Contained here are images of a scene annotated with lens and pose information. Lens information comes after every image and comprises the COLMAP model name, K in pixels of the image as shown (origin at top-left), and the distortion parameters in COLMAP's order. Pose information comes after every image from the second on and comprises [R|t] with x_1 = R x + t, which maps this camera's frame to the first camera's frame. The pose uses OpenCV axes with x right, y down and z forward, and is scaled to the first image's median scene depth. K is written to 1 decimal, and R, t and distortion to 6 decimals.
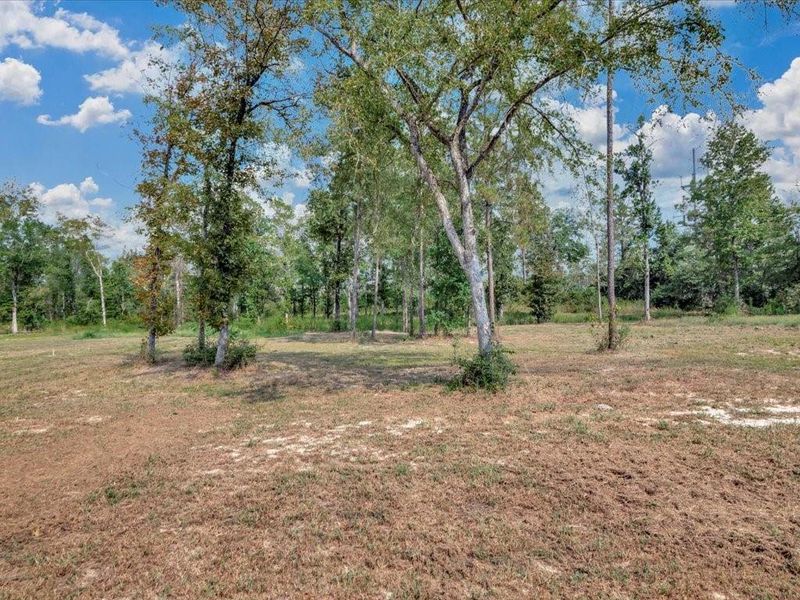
lens RADIAL K [[425.6, 0, 408.8], [0, 425.6, 304.9], [0, 0, 1]] dist [-0.006454, -0.001238]
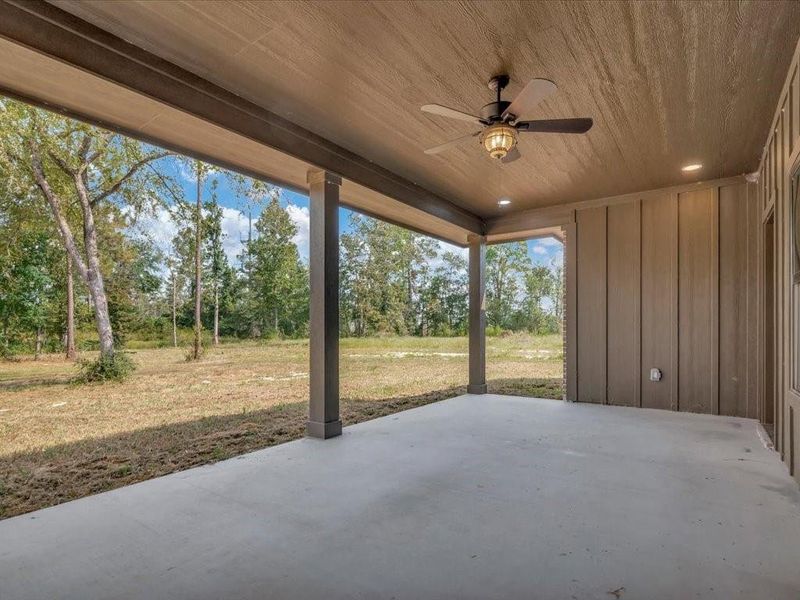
lens RADIAL K [[425.6, 0, 408.8], [0, 425.6, 304.9], [0, 0, 1]] dist [-0.006454, -0.001238]
pose [[0.570430, 0.068776, 0.818461, -0.113641], [0.005477, 0.996147, -0.087525, 0.027783], [-0.821328, 0.054409, 0.567856, -0.140418]]
